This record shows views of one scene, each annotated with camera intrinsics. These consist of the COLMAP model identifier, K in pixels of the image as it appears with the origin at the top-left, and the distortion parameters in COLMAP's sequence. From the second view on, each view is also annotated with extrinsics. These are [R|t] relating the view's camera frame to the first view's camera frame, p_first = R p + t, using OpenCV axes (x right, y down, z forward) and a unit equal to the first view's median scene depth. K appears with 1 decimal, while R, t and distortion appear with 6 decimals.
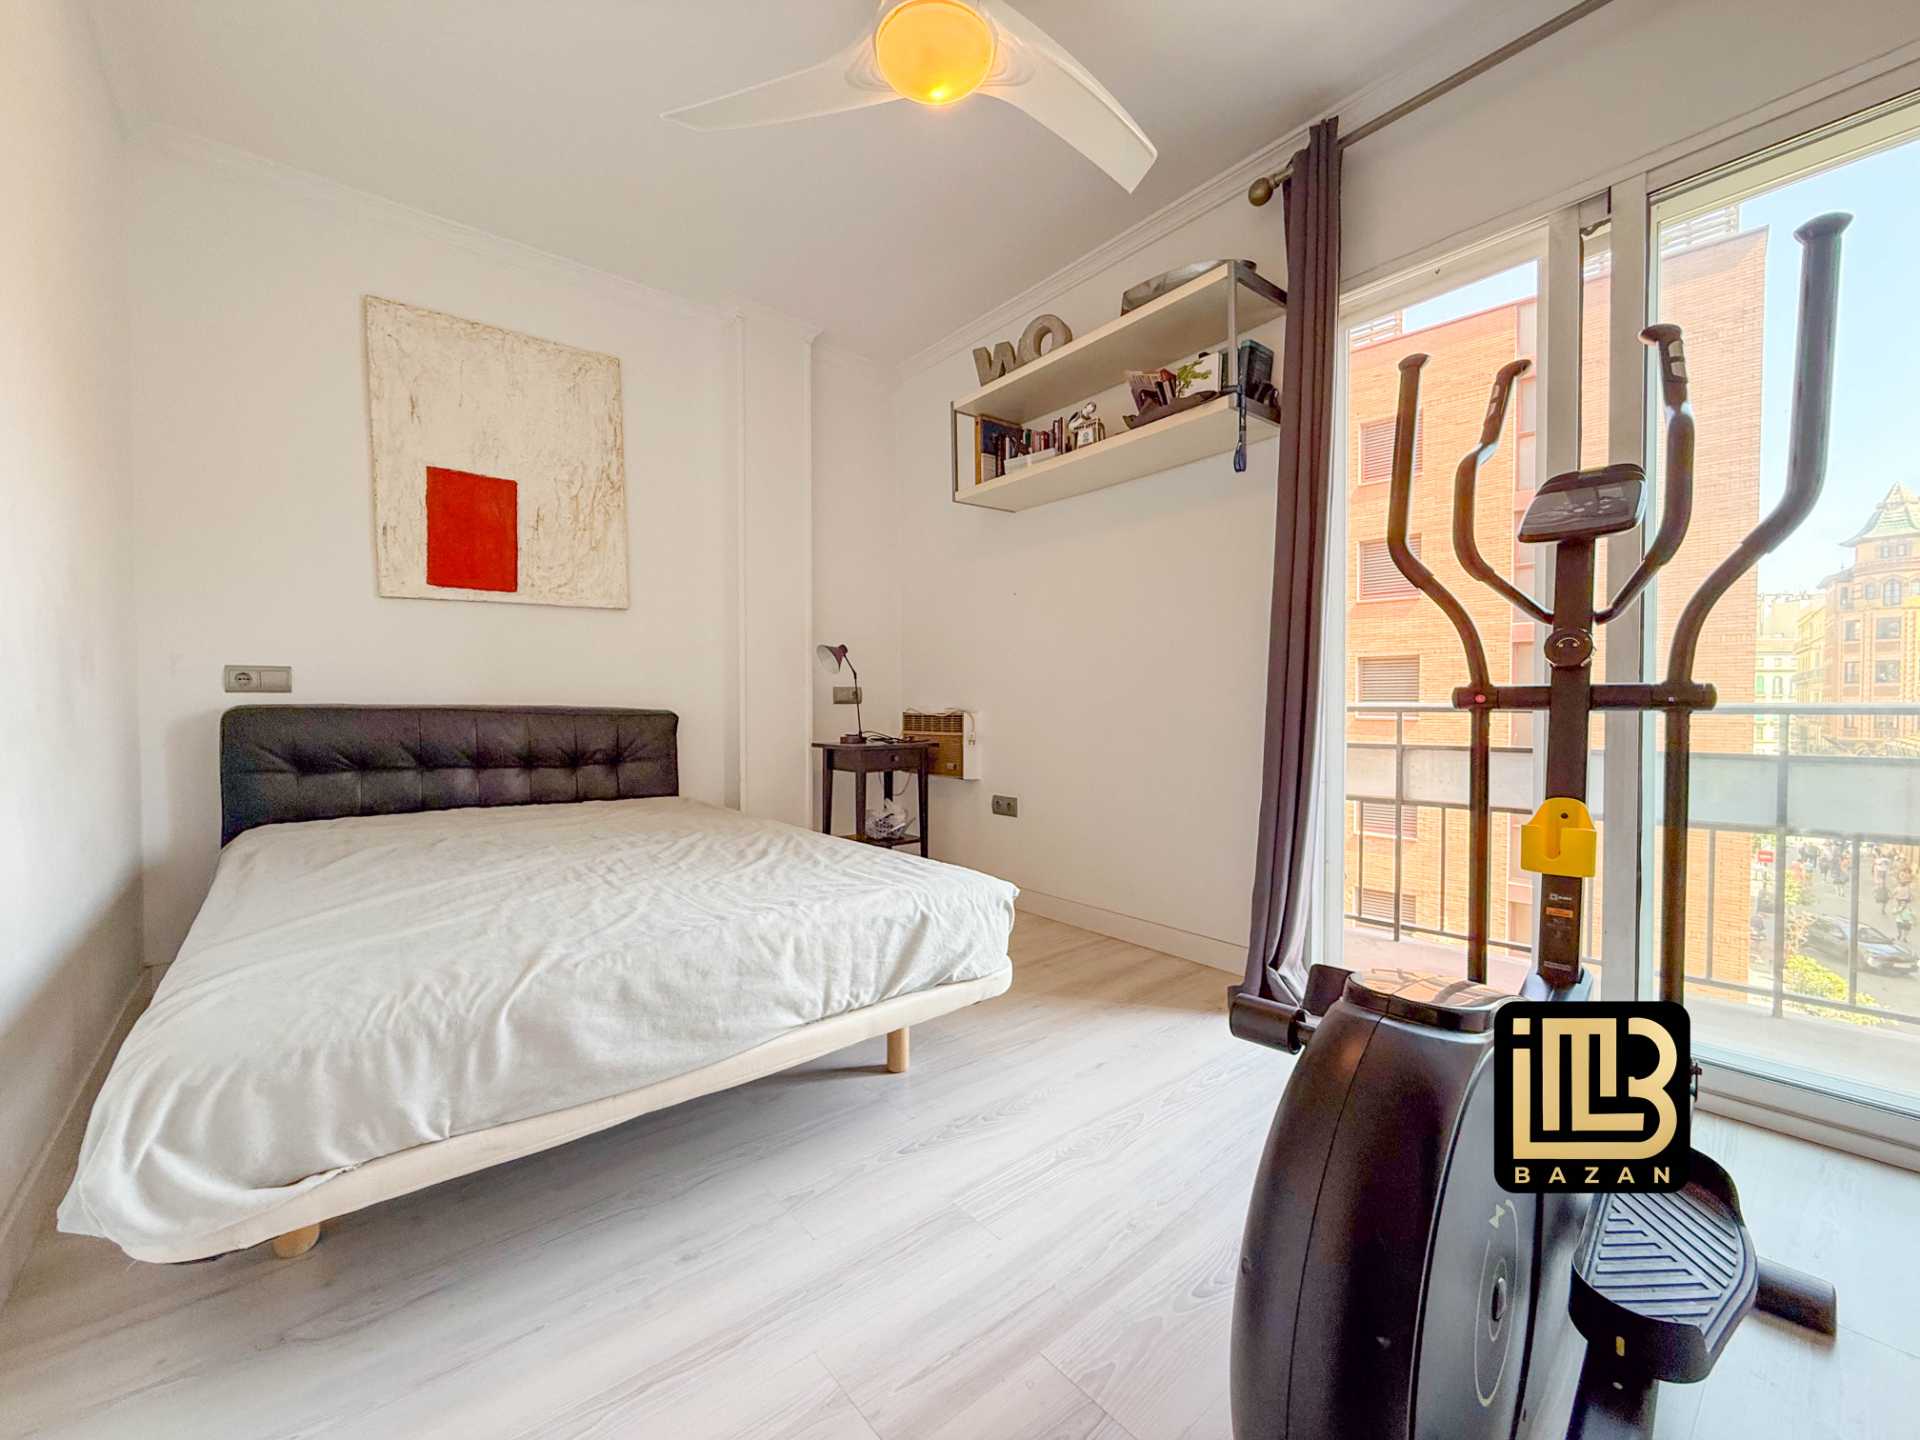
lens RADIAL K [[765.3, 0, 956.7], [0, 765.3, 721.1], [0, 0, 1]] dist [-0.000453, 0.000048]
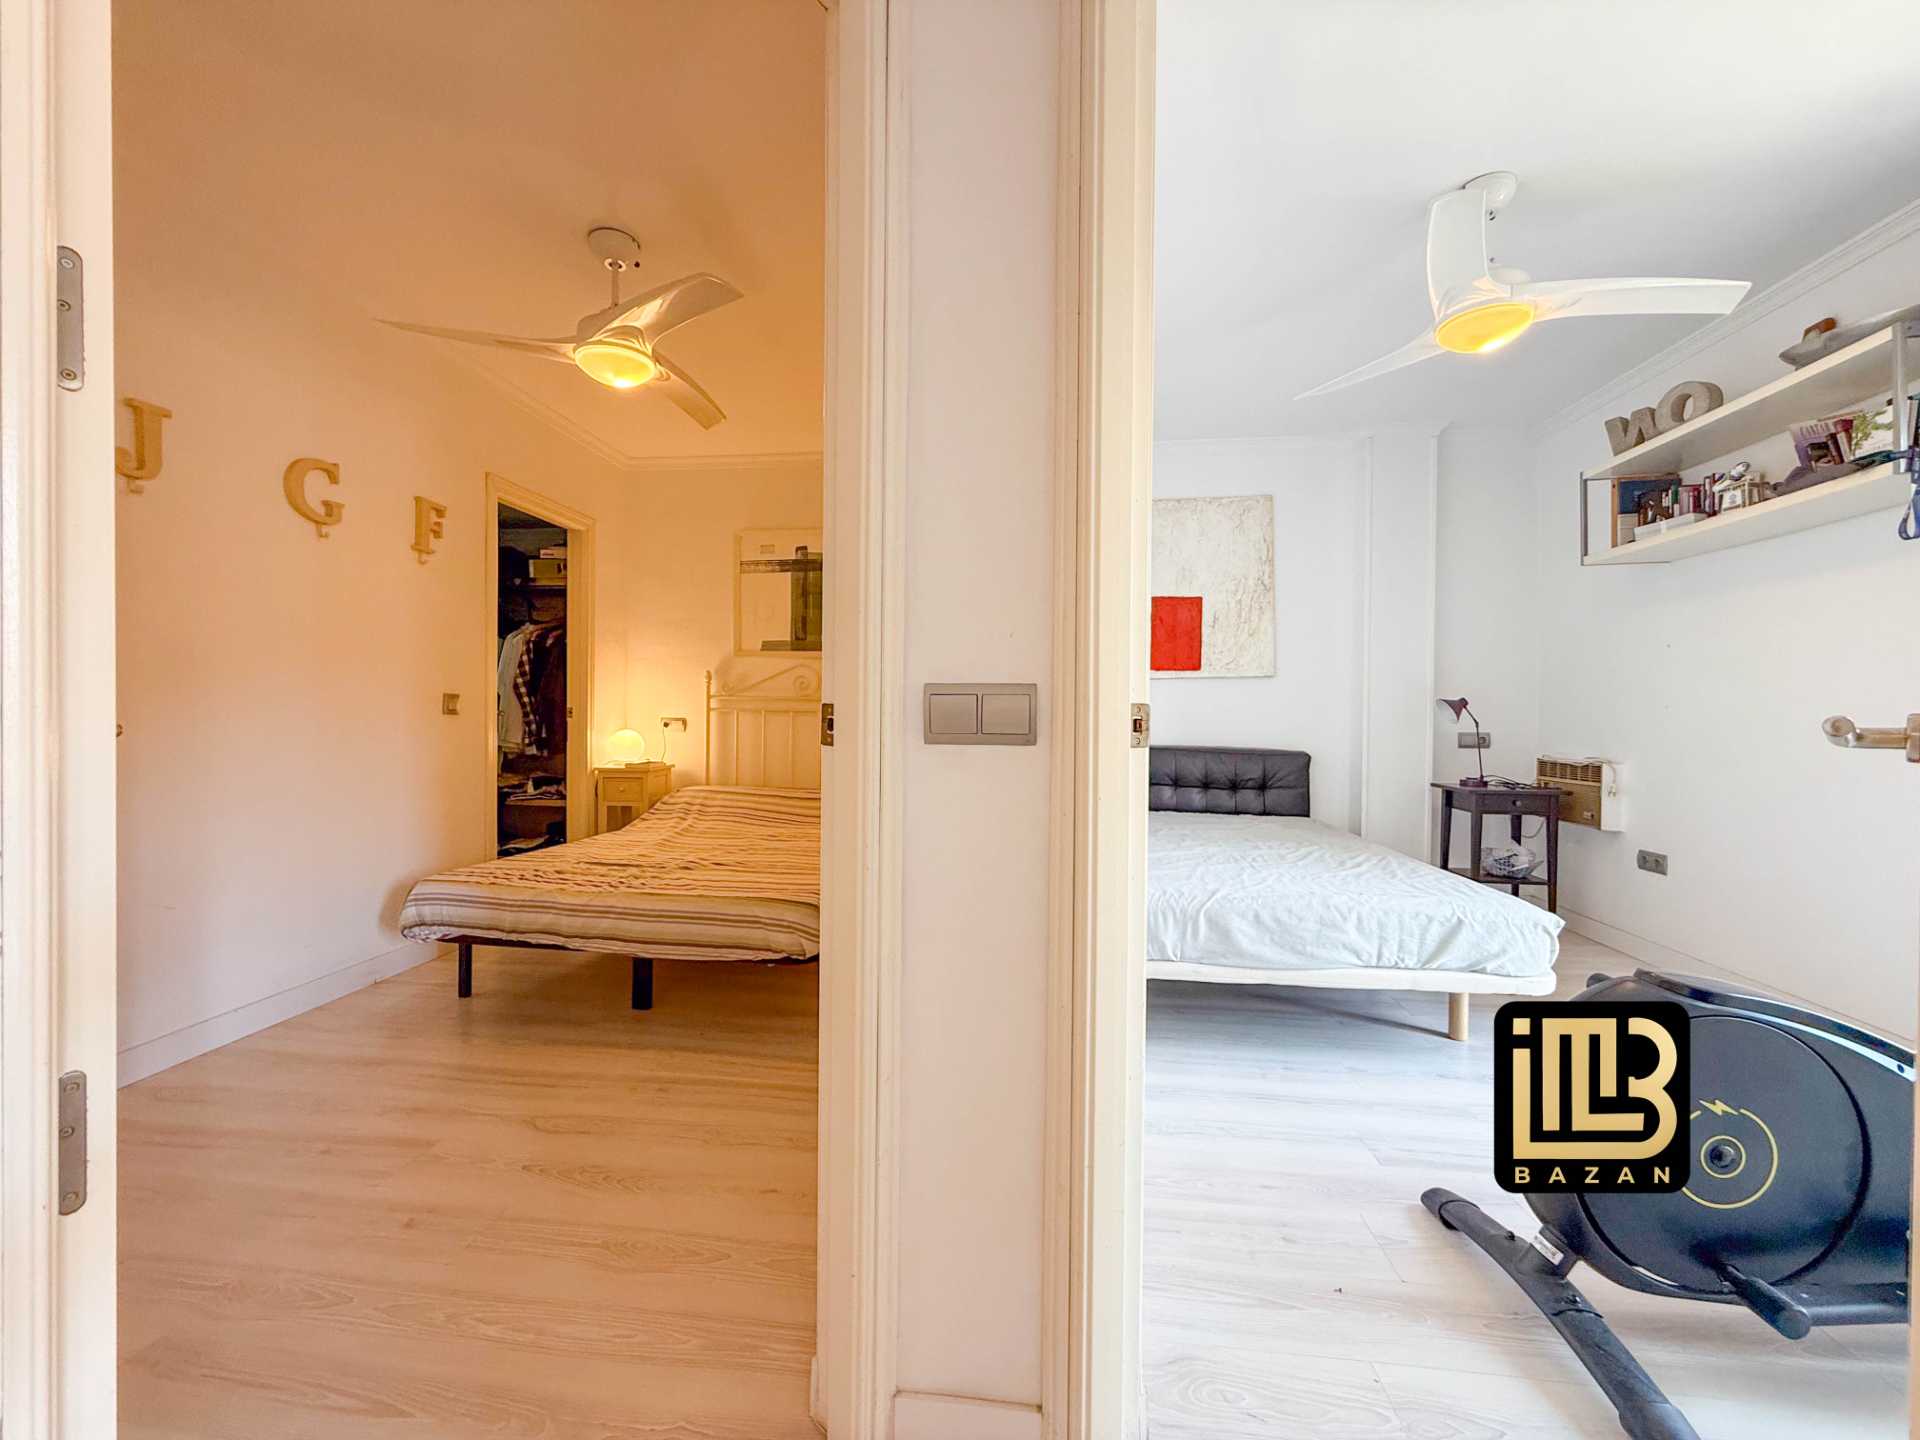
lens RADIAL K [[765.3, 0, 956.7], [0, 765.3, 721.1], [0, 0, 1]] dist [-0.000453, 0.000048]
pose [[0.688387, 0.013479, -0.725218, 0.198096], [-0.024438, 0.999691, -0.004616, -0.054111], [0.724932, 0.020900, 0.688504, -0.403646]]
